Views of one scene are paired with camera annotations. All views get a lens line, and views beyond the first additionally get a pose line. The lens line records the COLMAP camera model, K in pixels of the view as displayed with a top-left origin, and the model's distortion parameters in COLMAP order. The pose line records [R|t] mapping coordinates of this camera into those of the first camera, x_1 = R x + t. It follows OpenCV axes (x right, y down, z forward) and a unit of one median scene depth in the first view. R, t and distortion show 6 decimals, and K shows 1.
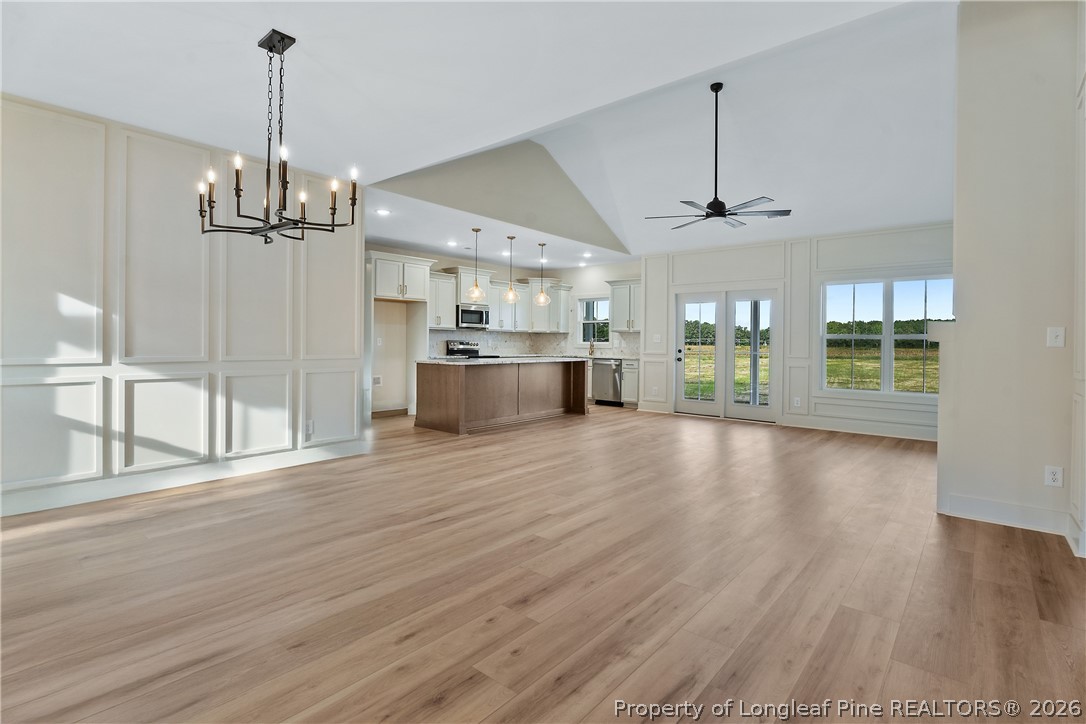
lens RADIAL K [[536.3, 0, 539.6], [0, 536.3, 343.4], [0, 0, 1]] dist [-0.000551, -0.000058]
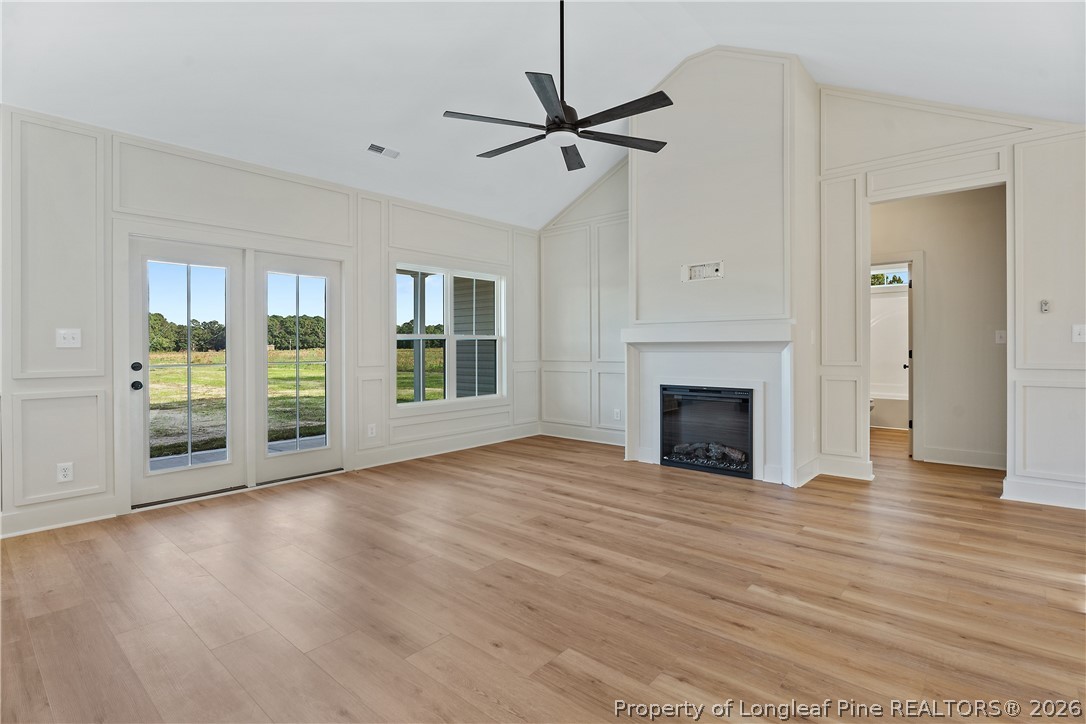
lens RADIAL K [[536.3, 0, 539.6], [0, 536.3, 343.4], [0, 0, 1]] dist [-0.000551, -0.000058]
pose [[0.036609, -0.008893, 0.999290, -0.186774], [0.012348, 0.999888, 0.008446, -0.004737], [-0.999253, 0.012030, 0.036715, 0.742389]]
